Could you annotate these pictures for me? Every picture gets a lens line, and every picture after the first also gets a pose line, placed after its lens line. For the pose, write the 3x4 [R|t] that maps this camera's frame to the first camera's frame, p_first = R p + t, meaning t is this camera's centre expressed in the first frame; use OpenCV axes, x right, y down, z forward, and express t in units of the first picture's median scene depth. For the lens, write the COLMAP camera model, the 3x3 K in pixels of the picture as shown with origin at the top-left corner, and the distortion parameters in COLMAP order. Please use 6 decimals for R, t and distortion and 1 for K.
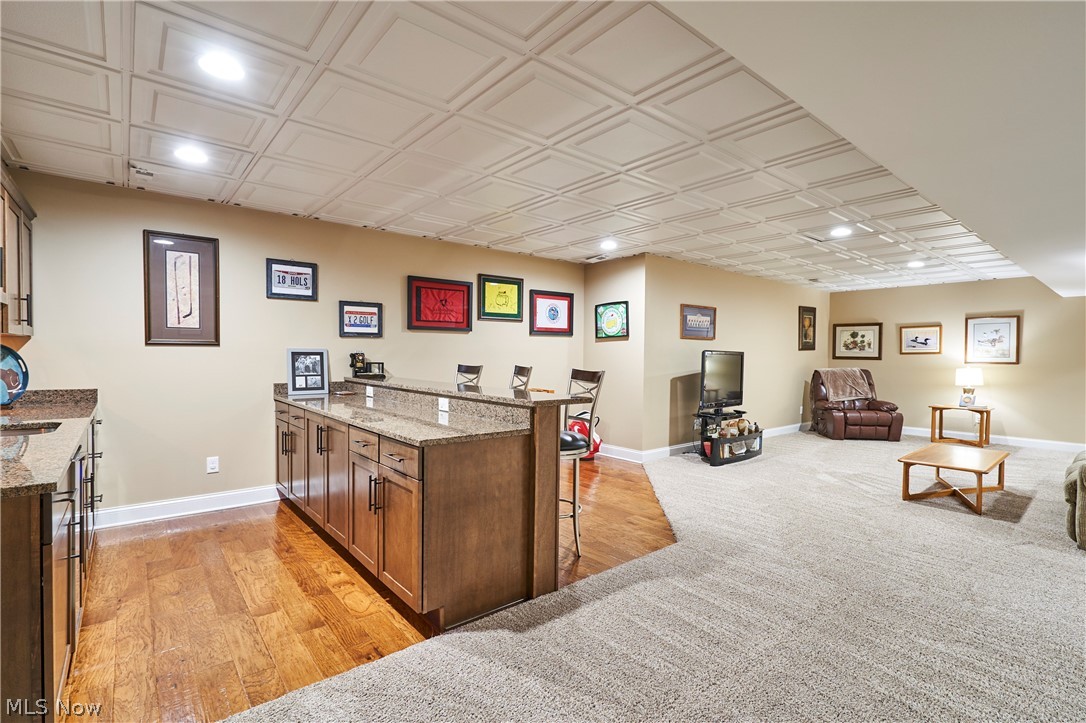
lens RADIAL K [[503.8, 0, 547.4], [0, 503.8, 362.3], [0, 0, 1]] dist [-0.001470, 0.000506]
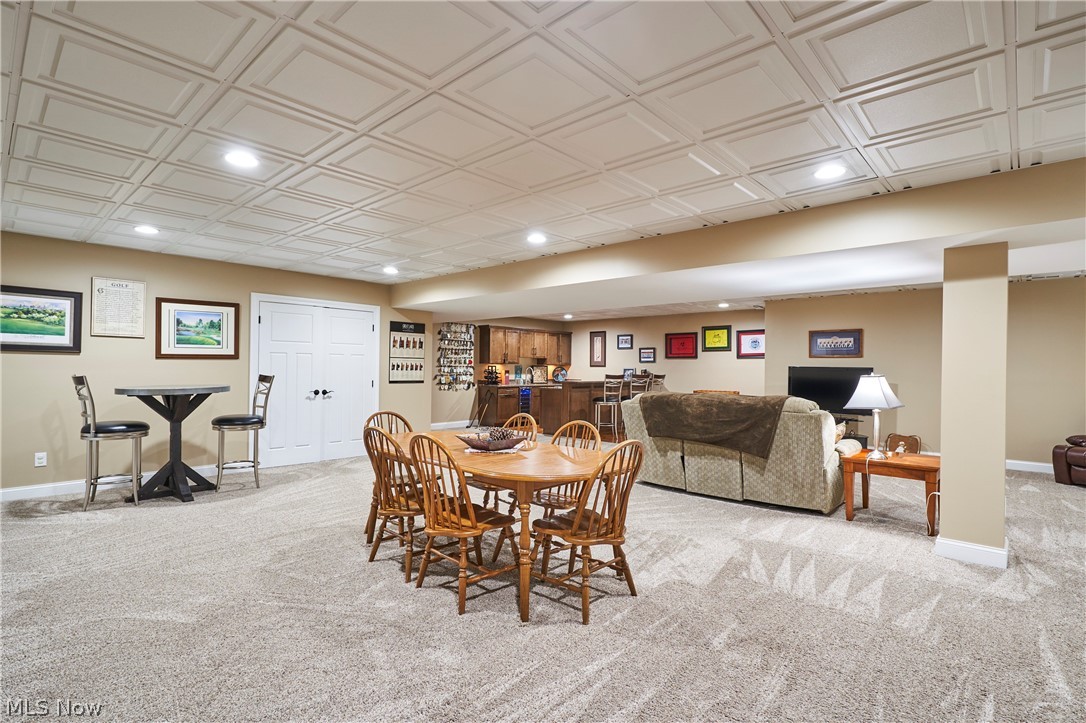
lens RADIAL K [[522.8, 0, 544.1], [0, 522.8, 361.2], [0, 0, 1]] dist [0.001261, 0.000121]
pose [[0.121961, -0.018472, -0.992363, 1.876242], [-0.023428, 0.999495, -0.021485, 0.005924], [0.992258, 0.025870, 0.121467, 0.216706]]
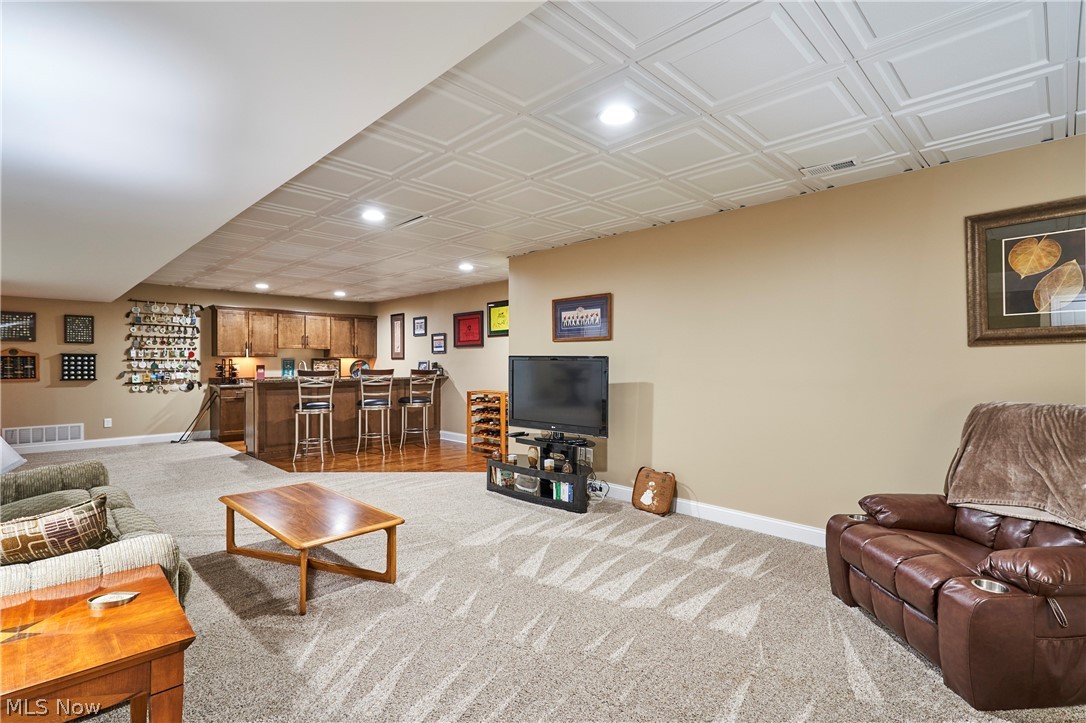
lens RADIAL K [[503.8, 0, 545.2], [0, 503.8, 362.5], [0, 0, 1]] dist [-0.001470, 0.000506]
pose [[0.093075, -0.004425, -0.995649, 1.349563], [-0.015234, 0.999867, -0.005868, -0.012365], [0.995543, 0.015714, 0.092996, 1.142401]]
